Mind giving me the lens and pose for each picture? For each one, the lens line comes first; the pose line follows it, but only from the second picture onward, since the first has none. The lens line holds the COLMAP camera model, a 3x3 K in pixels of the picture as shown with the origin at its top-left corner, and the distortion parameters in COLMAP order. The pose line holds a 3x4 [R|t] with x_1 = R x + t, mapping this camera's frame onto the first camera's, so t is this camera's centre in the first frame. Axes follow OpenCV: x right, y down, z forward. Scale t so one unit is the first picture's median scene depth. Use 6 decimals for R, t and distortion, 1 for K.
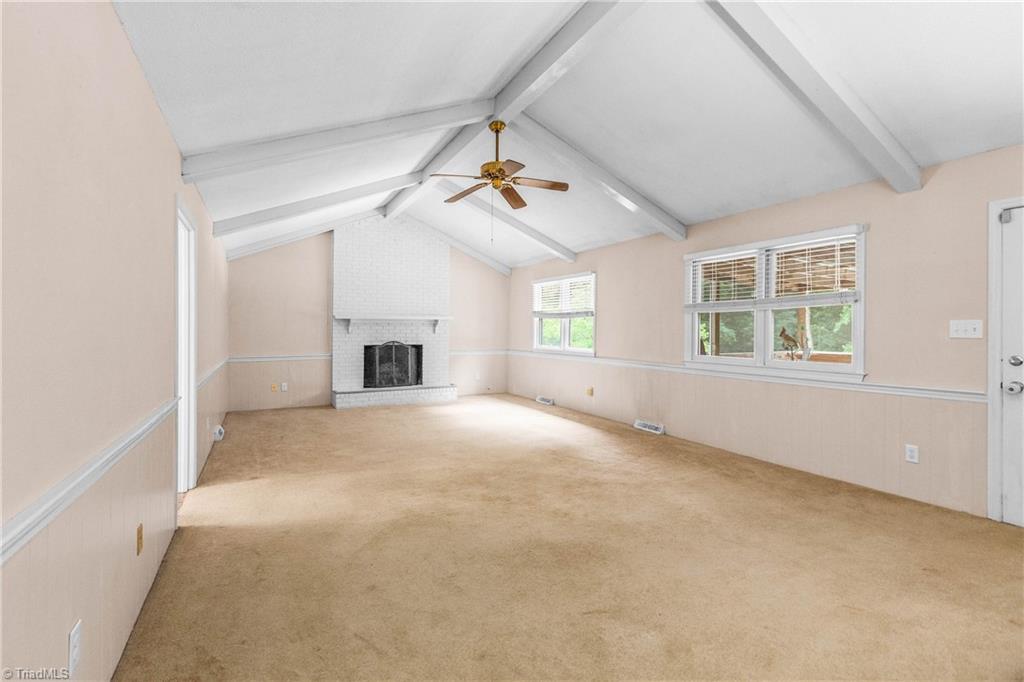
lens RADIAL K [[477.4, 0, 512.3], [0, 477.4, 335.7], [0, 0, 1]] dist [0.000497, -0.000151]
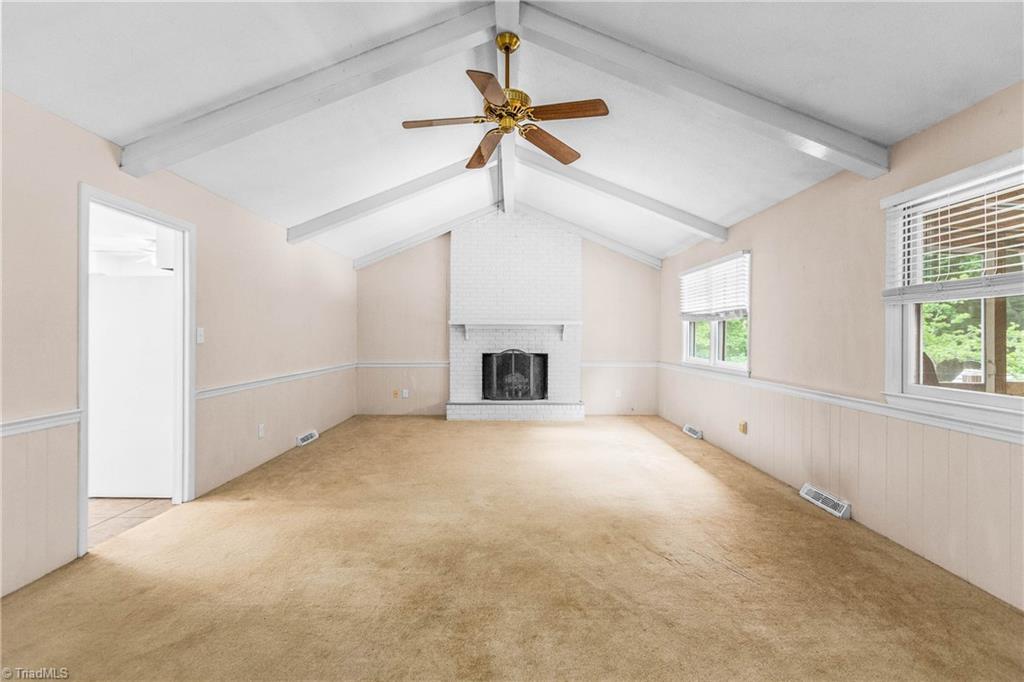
lens RADIAL K [[467.5, 0, 510.2], [0, 467.5, 337.6], [0, 0, 1]] dist [0.001053, 0.000133]
pose [[0.884236, 0.002939, -0.467031, 0.168722], [-0.008385, 0.999919, -0.009582, -0.002060], [0.466965, 0.012389, 0.884189, 0.237346]]
